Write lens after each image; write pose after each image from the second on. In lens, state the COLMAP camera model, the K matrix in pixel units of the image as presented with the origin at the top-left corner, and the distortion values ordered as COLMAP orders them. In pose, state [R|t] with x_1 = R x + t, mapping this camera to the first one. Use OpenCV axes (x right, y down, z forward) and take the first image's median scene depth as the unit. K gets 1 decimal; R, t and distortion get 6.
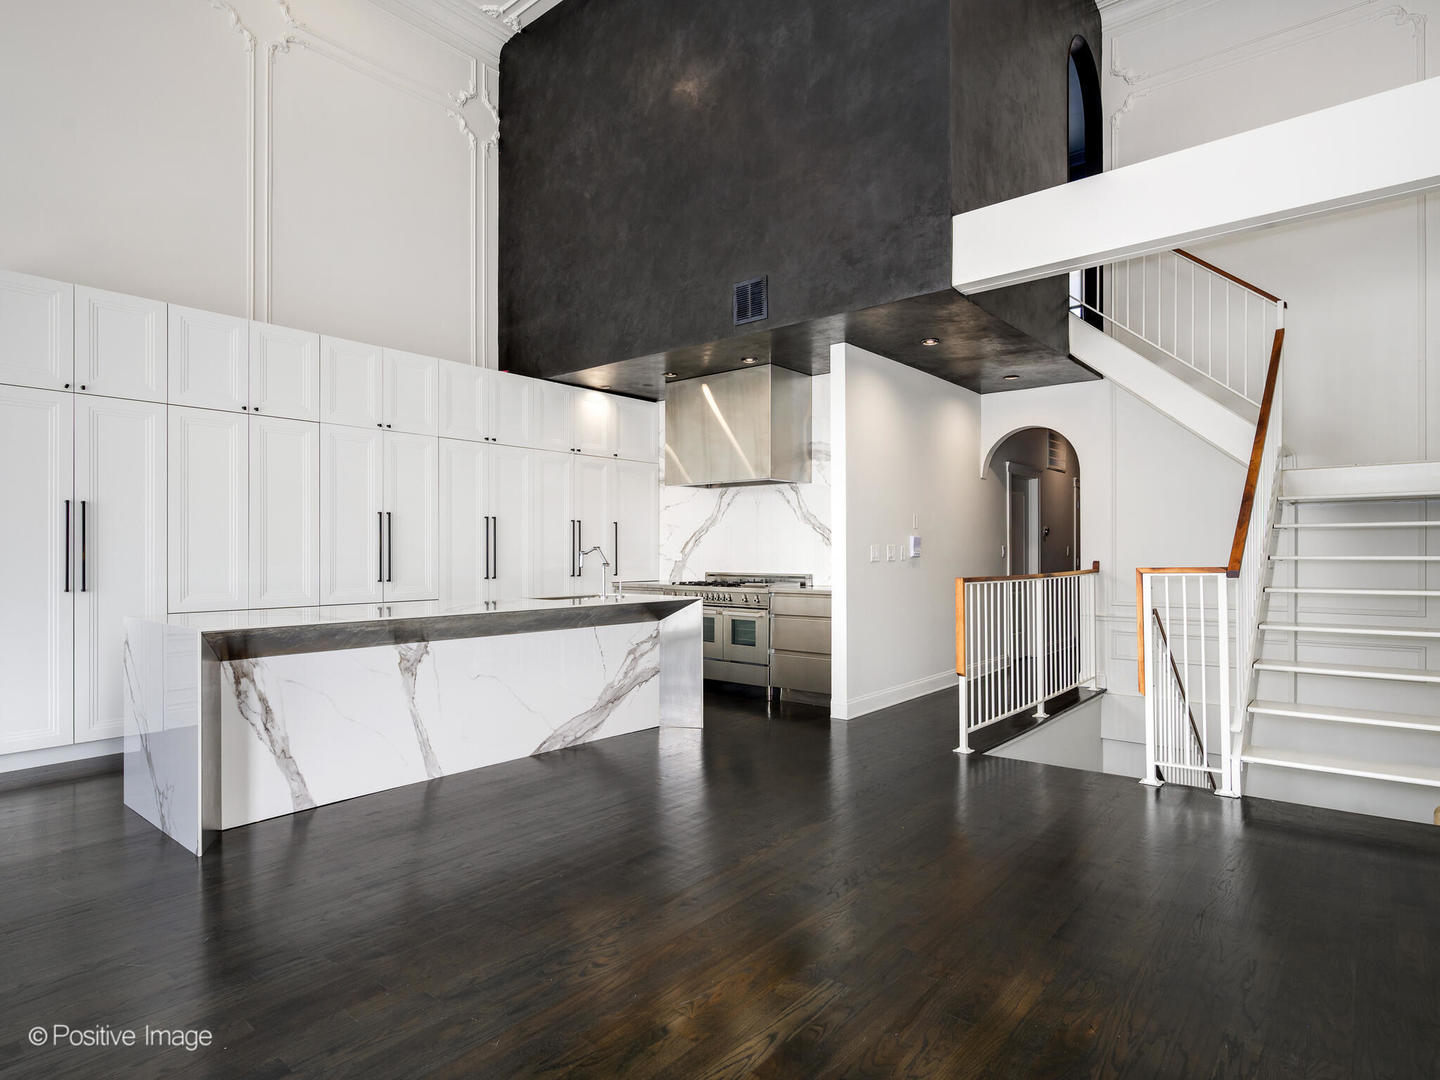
lens RADIAL K [[797.6, 0, 714.7], [0, 797.6, 545.9], [0, 0, 1]] dist [0.008218, 0.001172]
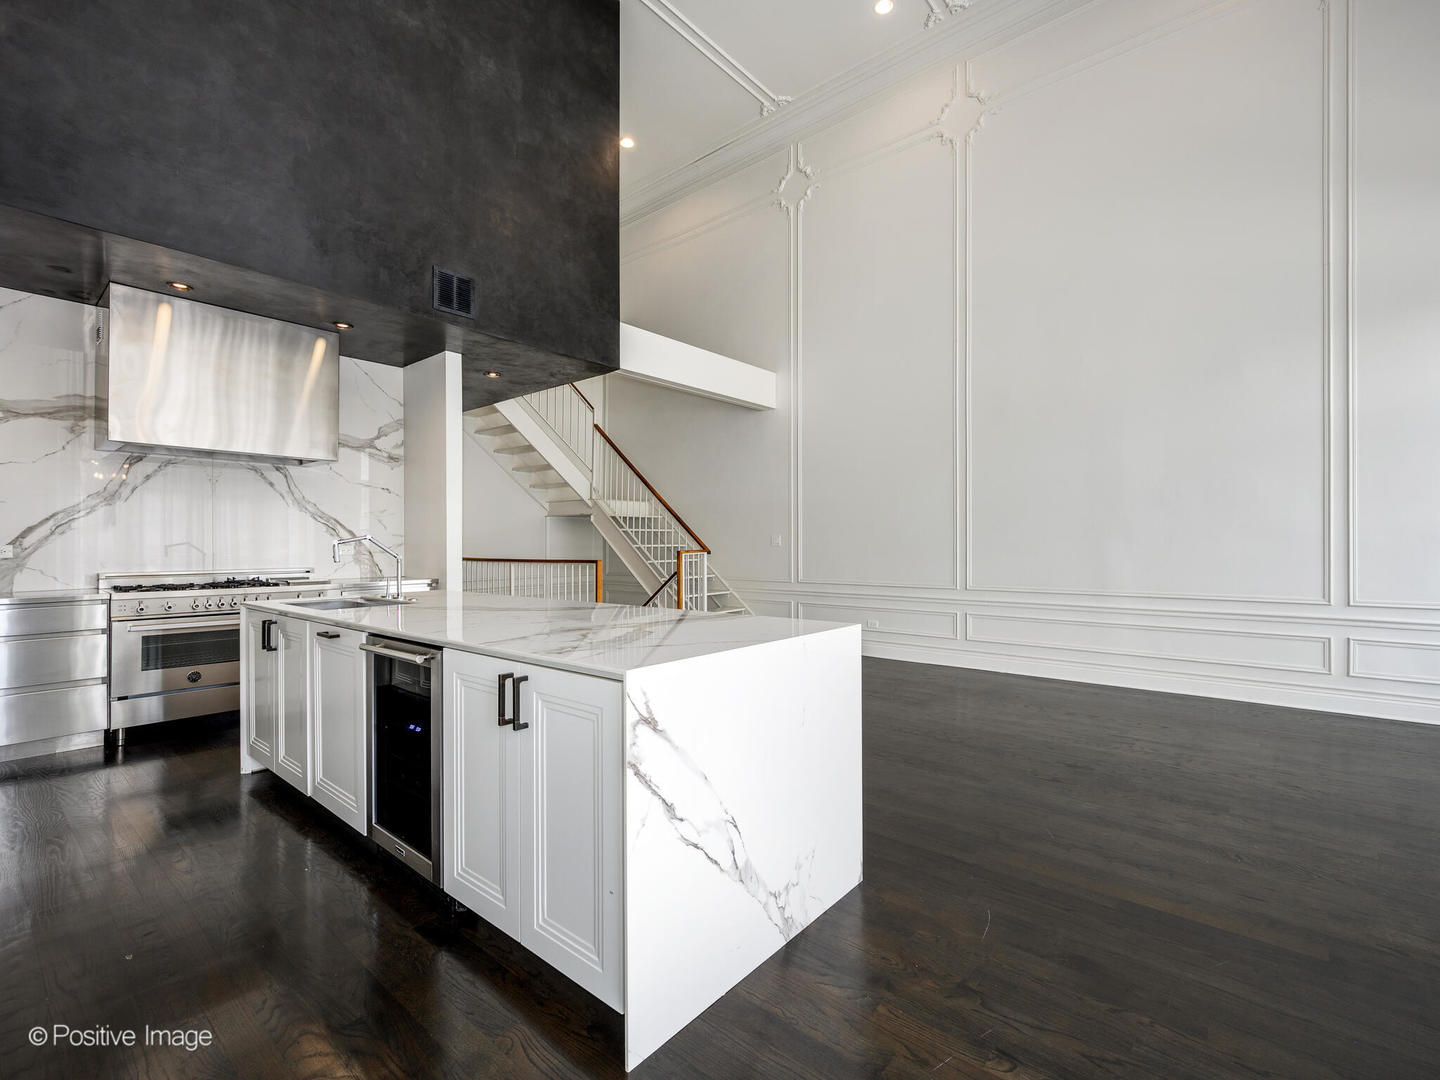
lens RADIAL K [[654.7, 0, 727.4], [0, 654.7, 539.1], [0, 0, 1]] dist [0.003094, 0.000354]
pose [[0.012676, 0.009072, 0.999879, -0.618199], [-0.003948, 0.999951, -0.009023, 0.007564], [-0.999912, -0.003834, 0.012711, 0.514898]]
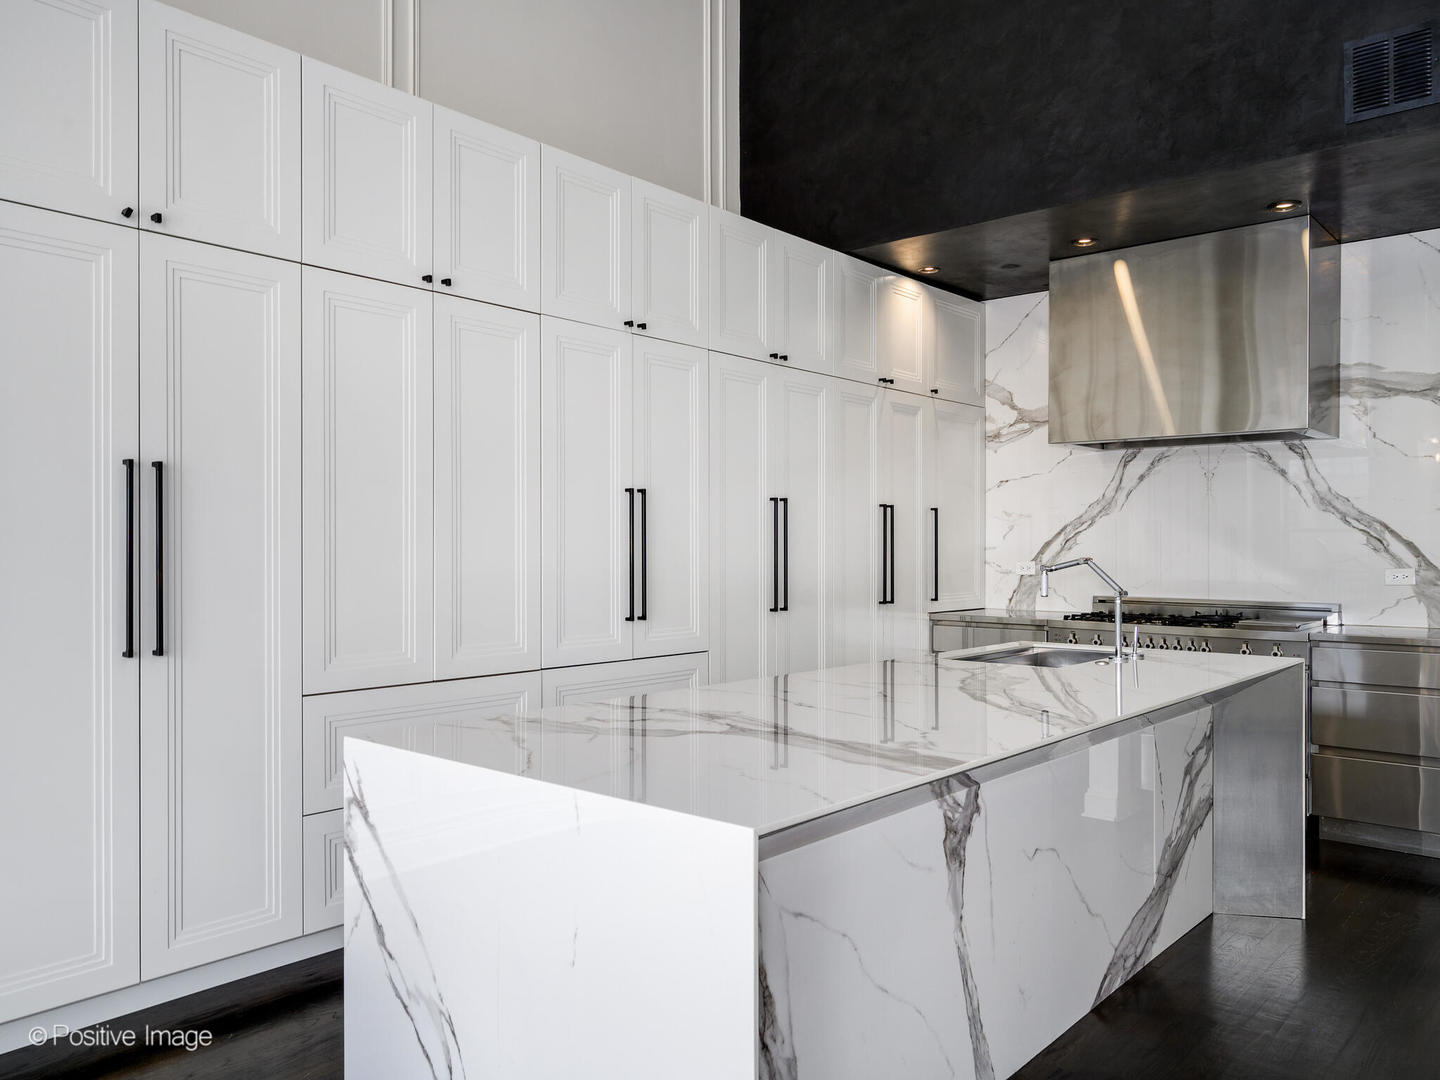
lens RADIAL K [[1077.6, 0, 728.7], [0, 1077.6, 547.0], [0, 0, 1]] dist [0.013187, -0.006136]
pose [[0.999867, 0.004326, -0.015730, -0.289556], [-0.004205, 0.999962, 0.007697, -0.007861], [0.015763, -0.007630, 0.999847, 0.244352]]
